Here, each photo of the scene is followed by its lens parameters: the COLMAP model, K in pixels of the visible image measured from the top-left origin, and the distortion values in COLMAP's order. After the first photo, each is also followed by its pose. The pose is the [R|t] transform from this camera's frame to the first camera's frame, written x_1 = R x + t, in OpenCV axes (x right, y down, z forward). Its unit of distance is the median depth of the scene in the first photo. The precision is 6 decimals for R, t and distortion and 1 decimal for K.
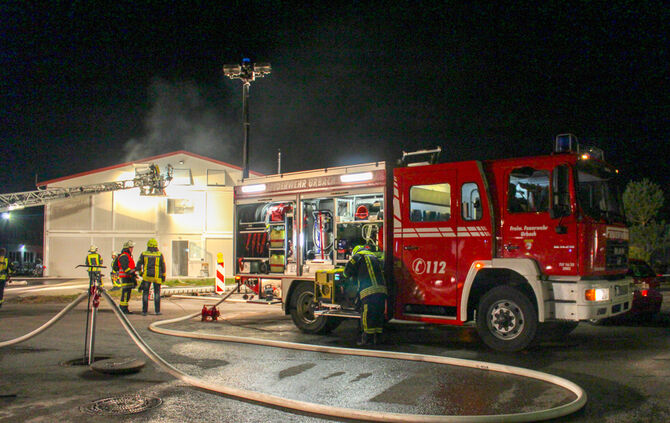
lens RADIAL K [[560.4, 0, 336.4], [0, 560.4, 251.0], [0, 0, 1]] dist [-0.079631, 0.006931]
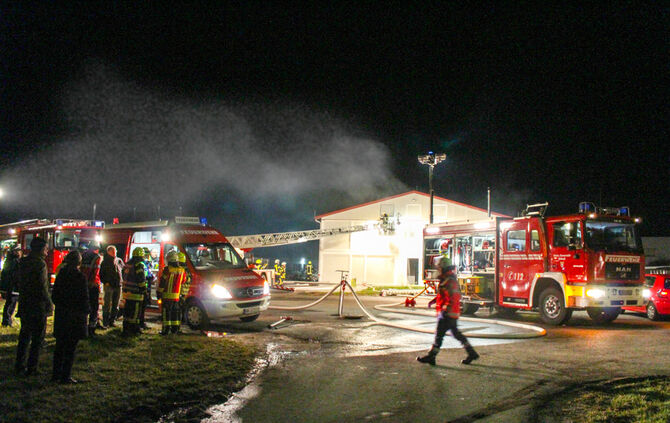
lens RADIAL K [[560.4, 0, 336.4], [0, 560.4, 251.0], [0, 0, 1]] dist [-0.079631, 0.006931]
pose [[0.898363, 0.005638, -0.439217, 0.370642], [-0.018512, 0.999515, -0.025035, 0.001966], [0.438863, 0.030622, 0.898032, -0.727334]]
